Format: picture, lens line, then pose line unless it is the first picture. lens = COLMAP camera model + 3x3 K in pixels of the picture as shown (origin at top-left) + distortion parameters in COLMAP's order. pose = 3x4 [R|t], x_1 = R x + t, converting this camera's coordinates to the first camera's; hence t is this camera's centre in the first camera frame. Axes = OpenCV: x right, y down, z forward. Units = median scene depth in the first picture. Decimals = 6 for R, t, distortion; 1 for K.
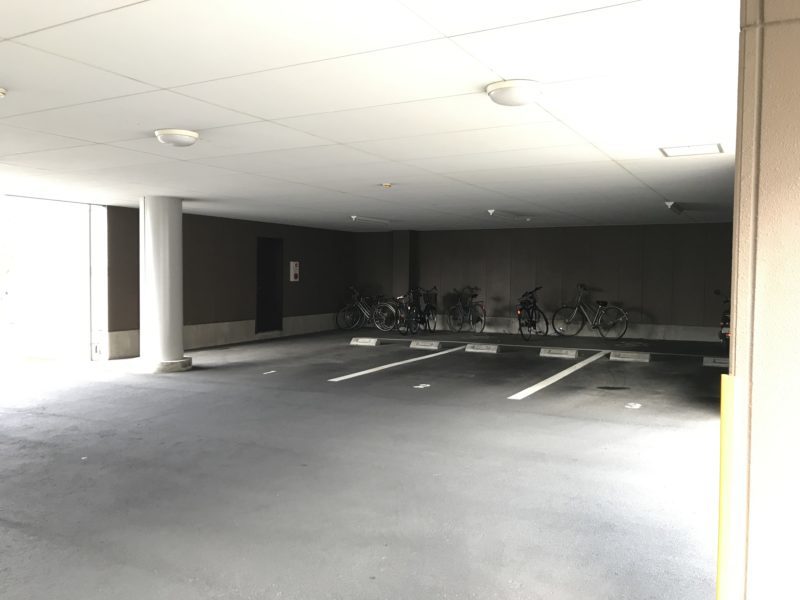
lens RADIAL K [[675.4, 0, 400.2], [0, 675.4, 300.2], [0, 0, 1]] dist [0.040754, -0.012294]
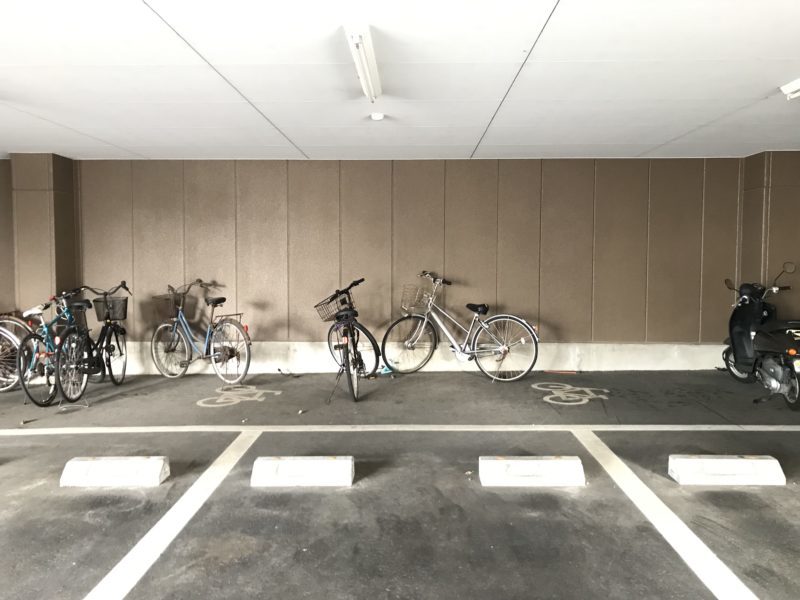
lens RADIAL K [[675.4, 0, 402.0], [0, 675.4, 300.0], [0, 0, 1]] dist [0.040754, -0.012294]
pose [[0.891158, -0.037155, 0.452168, 0.012658], [0.028267, 0.999252, 0.026400, -0.015440], [-0.452811, -0.010745, 0.891542, 0.517823]]
